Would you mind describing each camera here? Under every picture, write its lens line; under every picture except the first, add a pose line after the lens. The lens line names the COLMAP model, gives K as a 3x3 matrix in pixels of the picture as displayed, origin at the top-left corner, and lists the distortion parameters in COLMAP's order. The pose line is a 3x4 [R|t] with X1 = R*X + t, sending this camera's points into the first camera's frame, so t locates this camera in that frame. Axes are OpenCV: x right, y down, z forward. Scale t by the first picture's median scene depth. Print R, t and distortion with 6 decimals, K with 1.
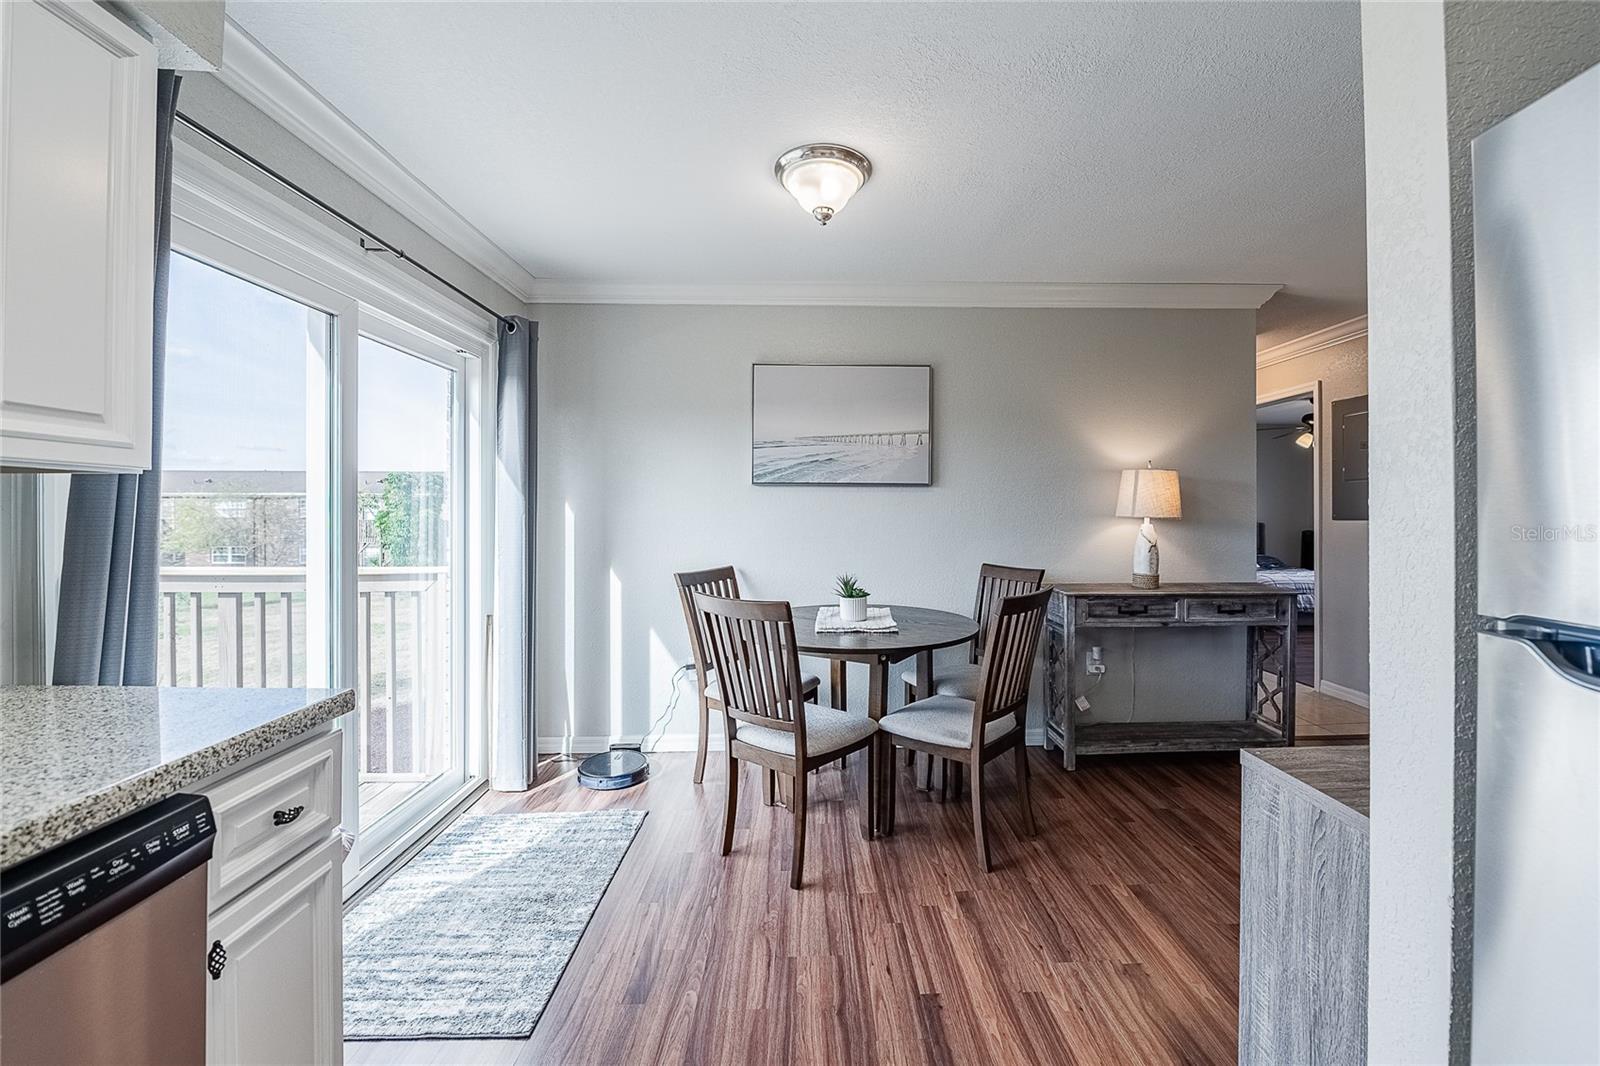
lens RADIAL K [[662.4, 0, 839.5], [0, 662.4, 512.6], [0, 0, 1]] dist [-0.013827, 0.000971]
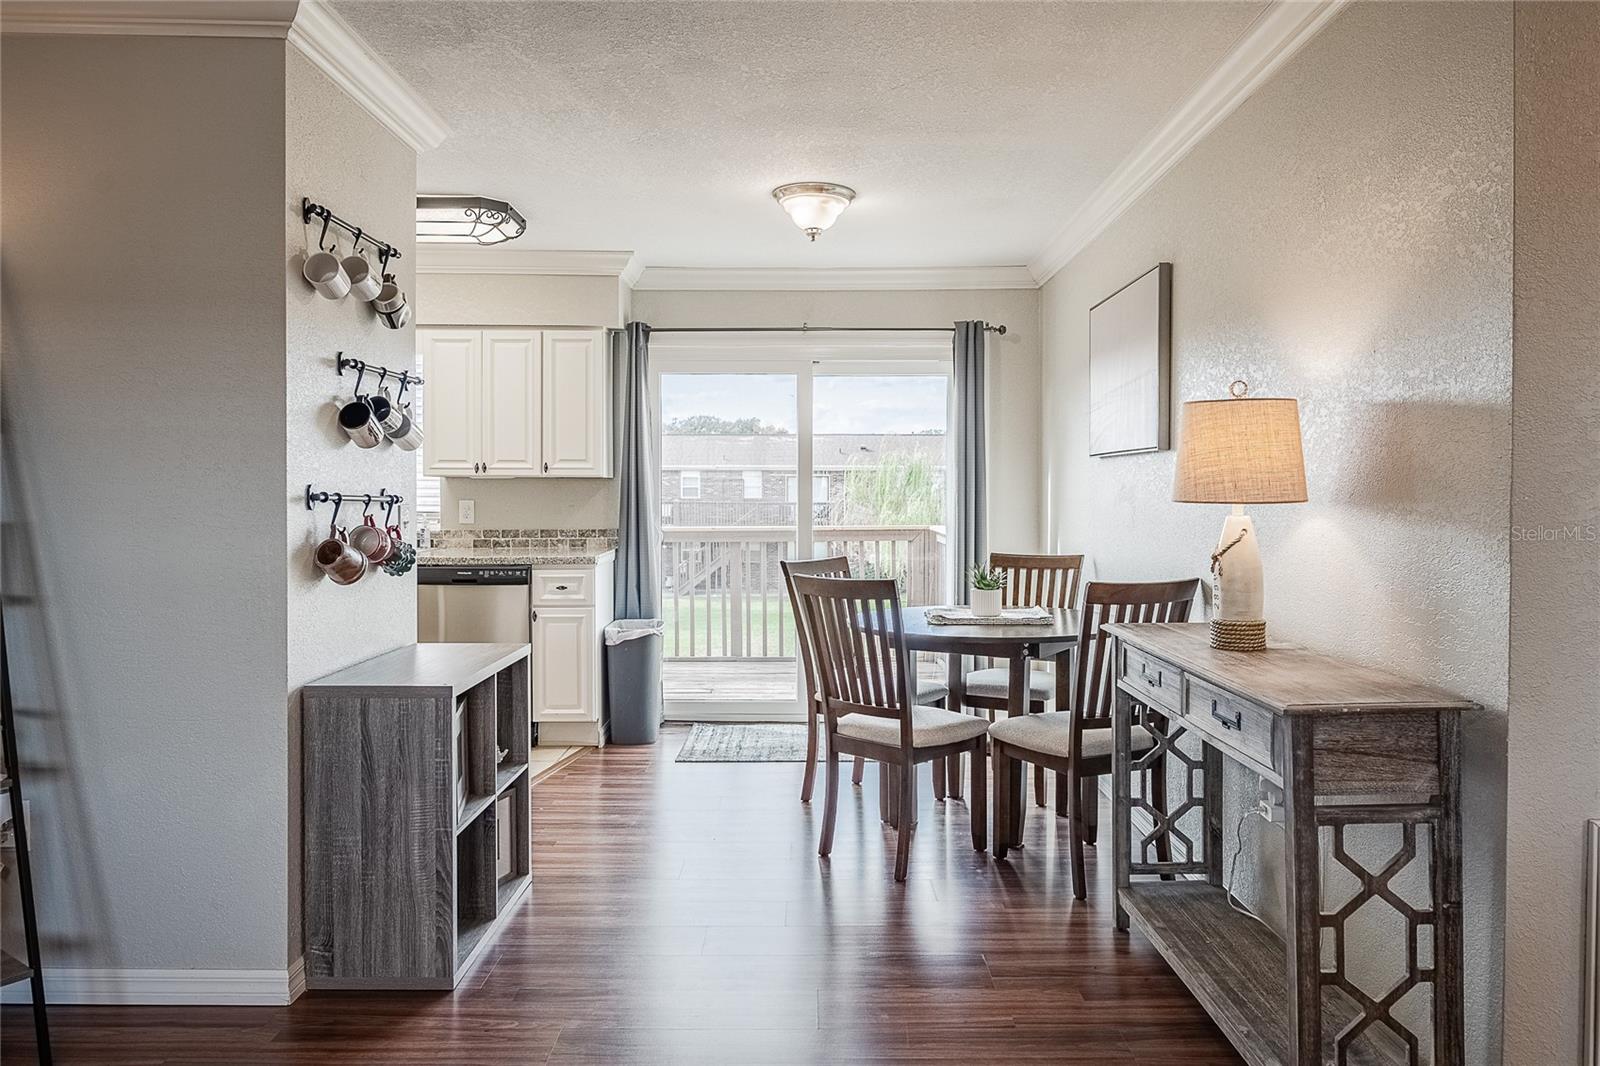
lens RADIAL K [[1092.2, 0, 799.7], [0, 1092.2, 512.6], [0, 0, 1]] dist [0.006328, 0.003061]
pose [[-0.058455, 0.017571, -0.998135, 2.758914], [-0.003905, 0.999833, 0.017830, 0.007407], [0.998282, 0.004940, -0.058377, 1.581901]]
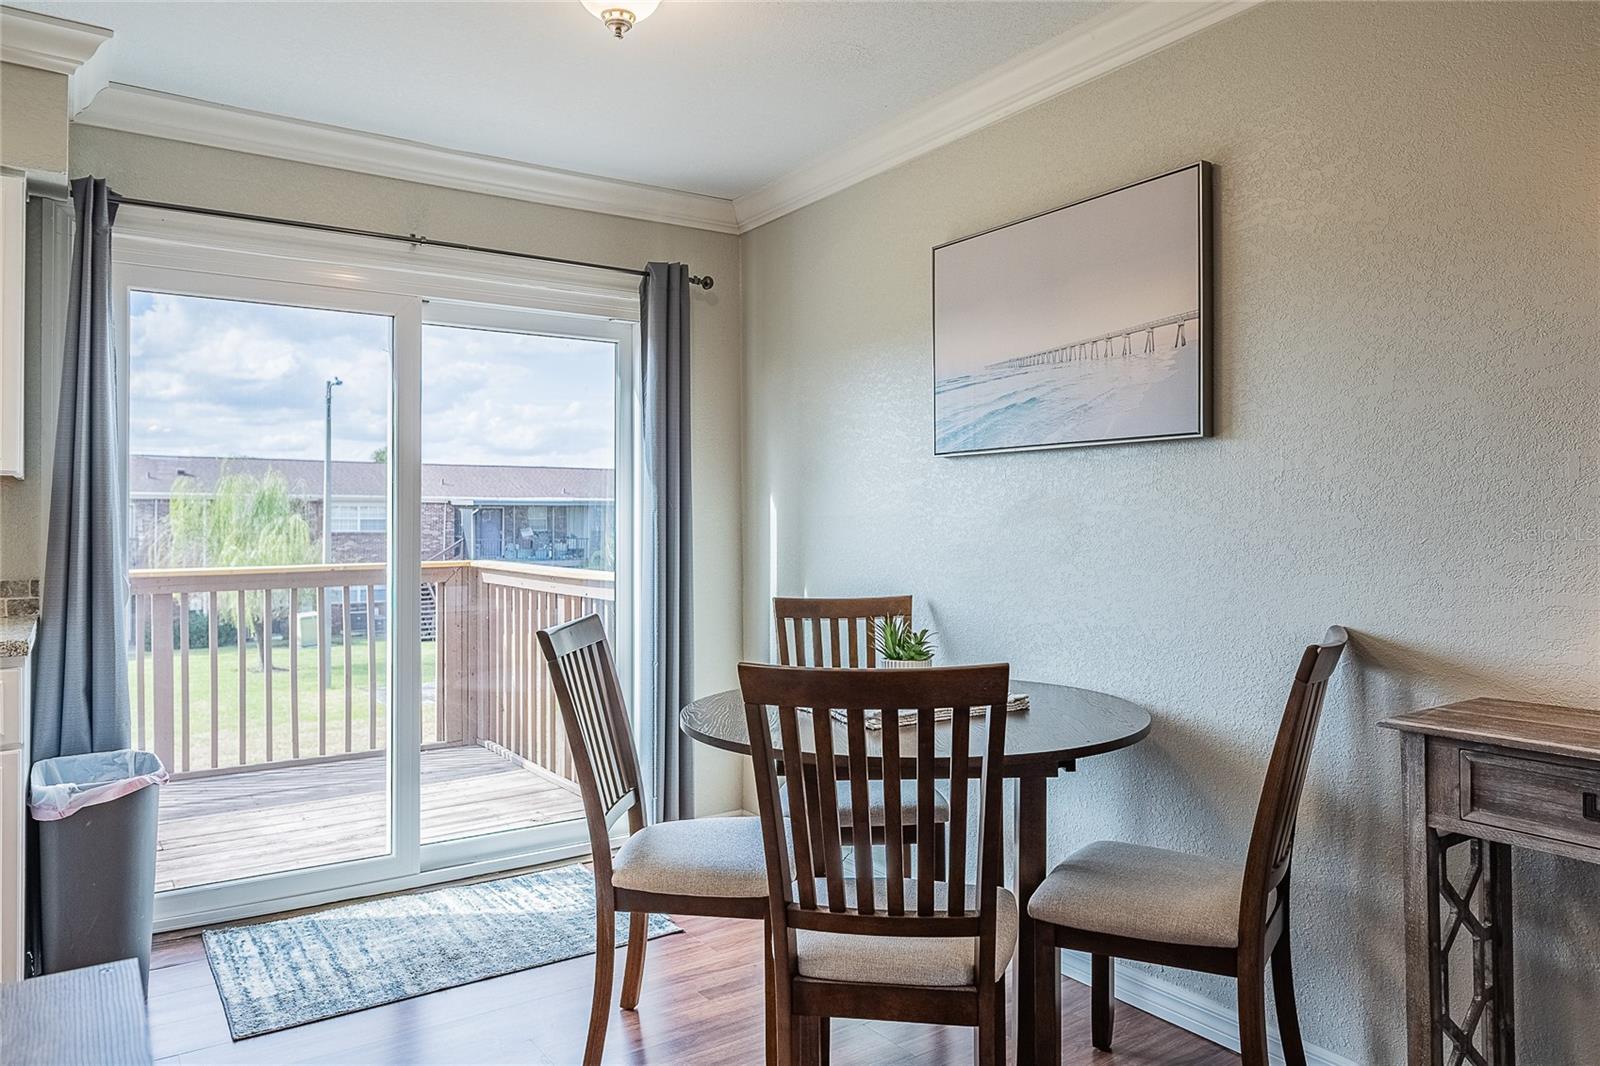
lens RADIAL K [[1092.2, 0, 803.0], [0, 1092.2, 511.8], [0, 0, 1]] dist [0.006328, 0.003061]
pose [[0.516550, -0.012481, -0.856166, 1.372912], [0.000949, 0.999901, -0.014004, 0.041713], [0.856257, 0.006422, 0.516511, 0.889215]]
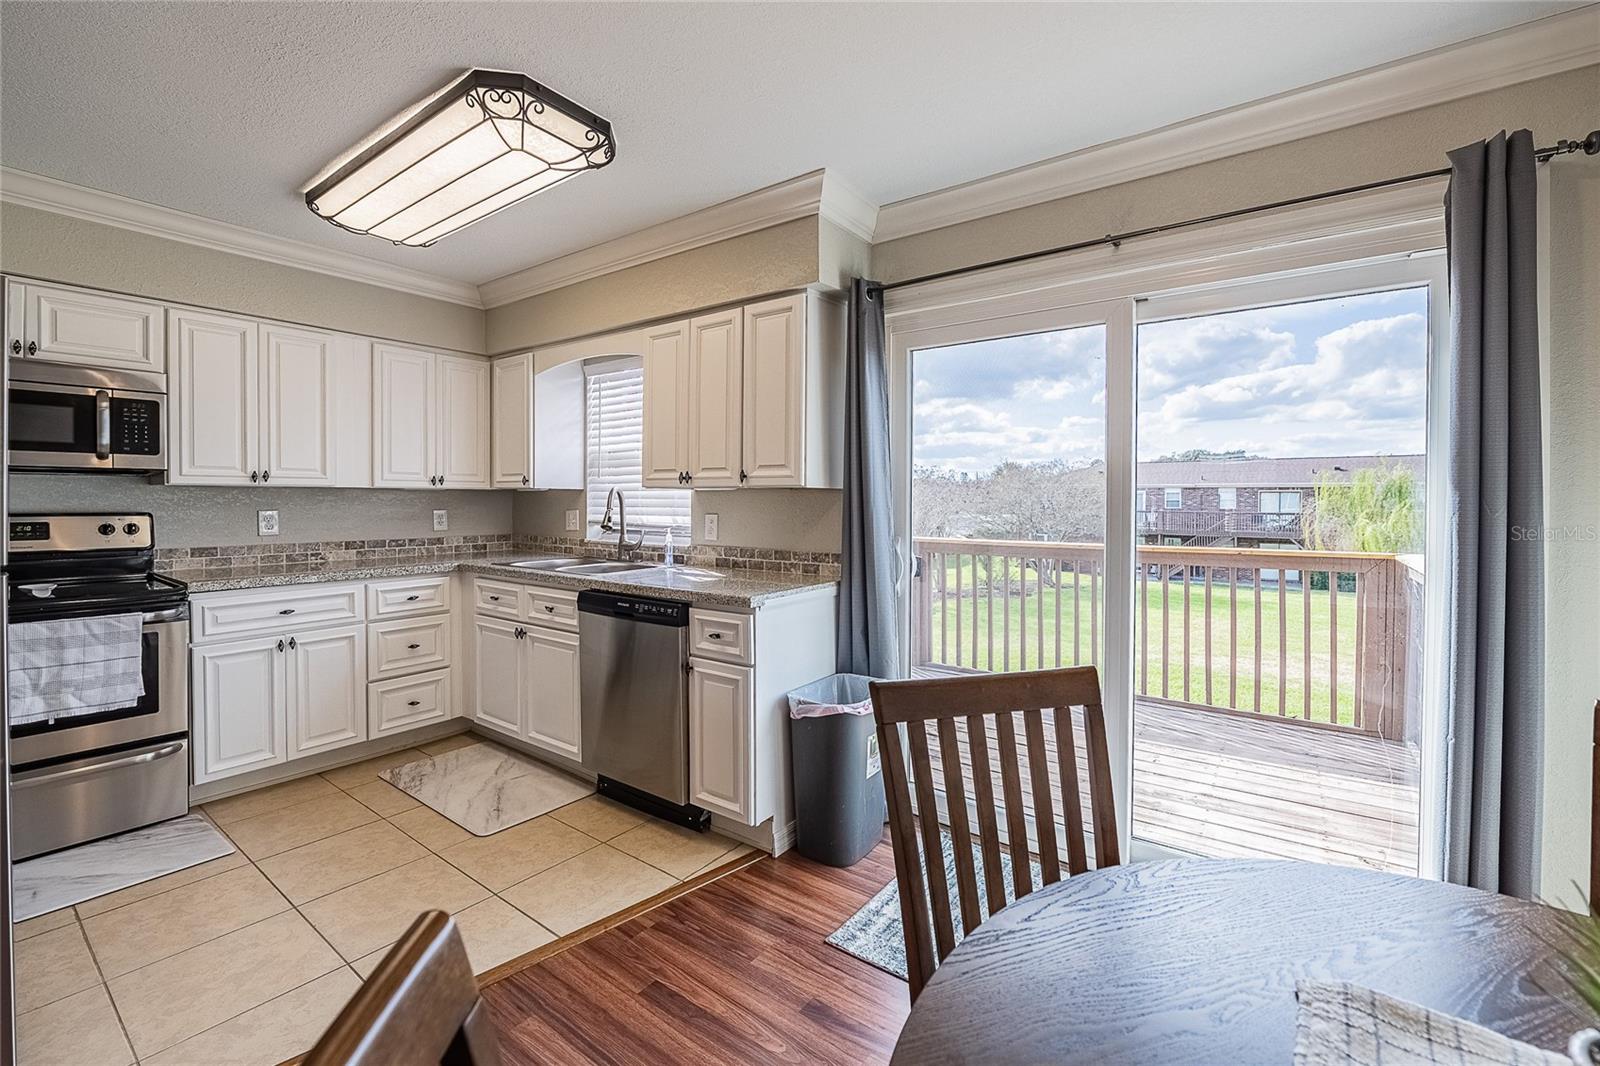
lens RADIAL K [[662.4, 0, 809.6], [0, 662.4, 512.2], [0, 0, 1]] dist [-0.013827, 0.000971]
pose [[-0.630960, 0.007940, -0.775775, 0.481100], [-0.009445, 0.999795, 0.017915, -0.010276], [0.775758, 0.018631, -0.630756, 1.762878]]
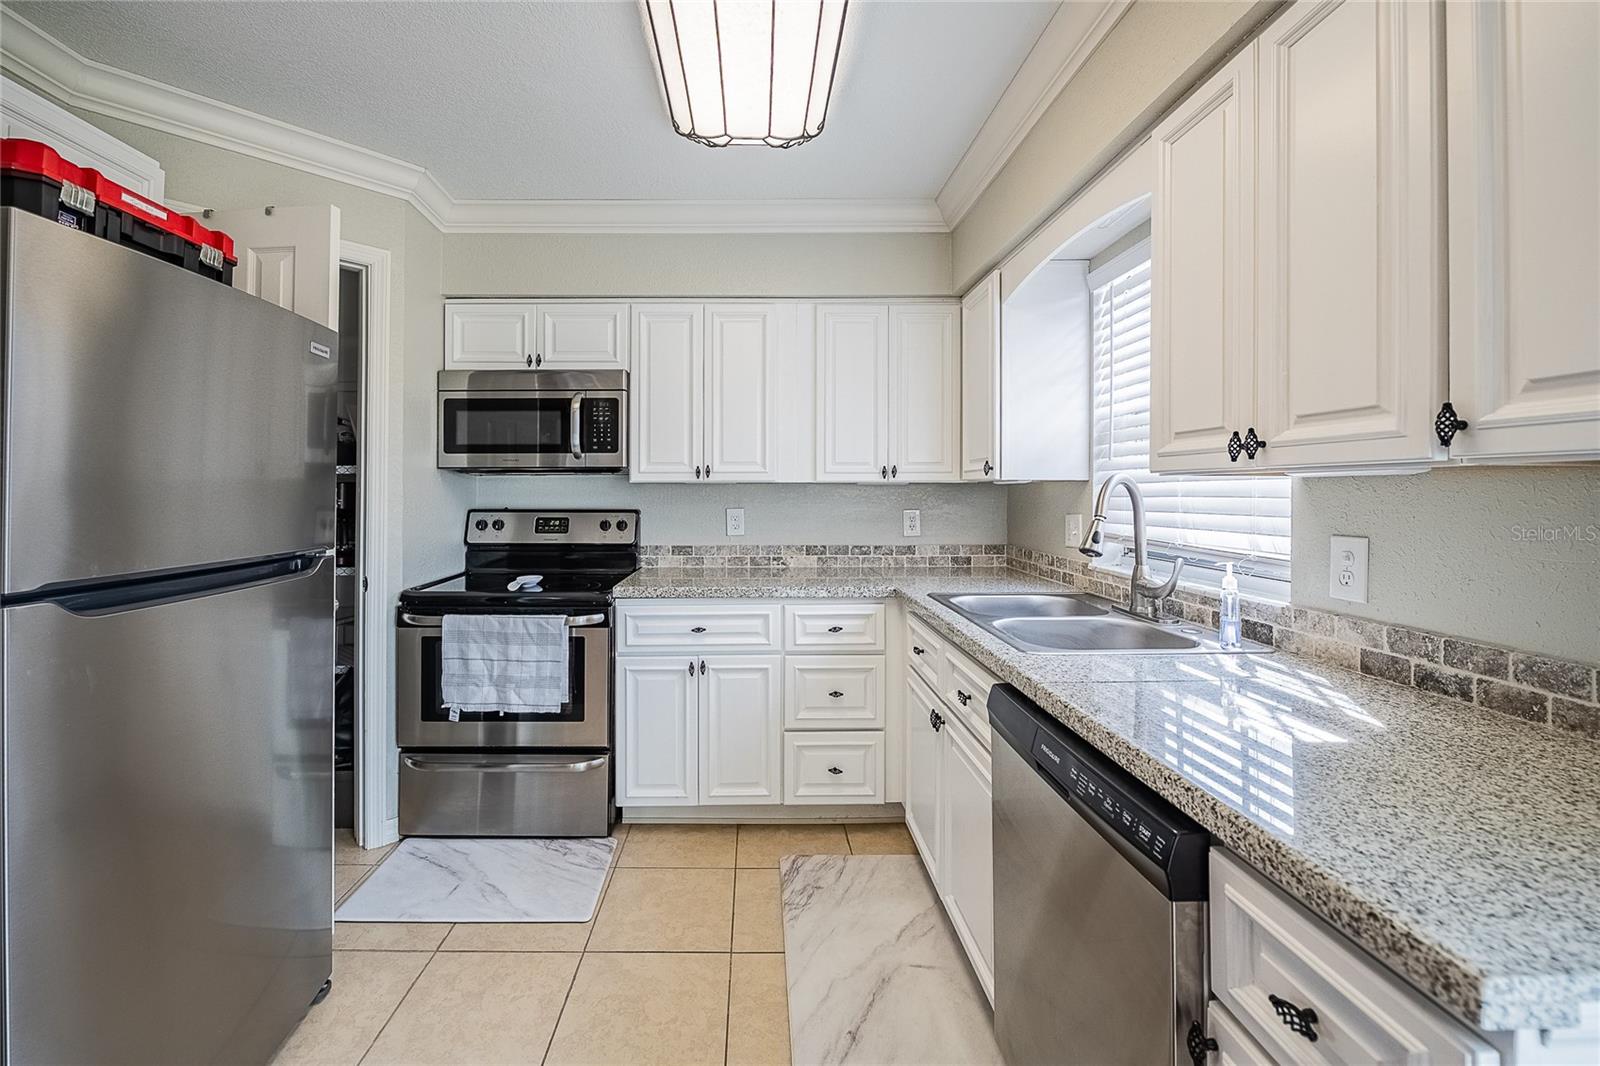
lens RADIAL K [[662.4, 0, 778.6], [0, 662.4, 485.9], [0, 0, 1]] dist [-0.013827, 0.000971]
pose [[-0.999542, -0.003323, 0.030082, -0.245632], [-0.003458, 0.999984, -0.004427, -0.020859], [-0.030067, -0.004529, -0.999538, 1.058478]]
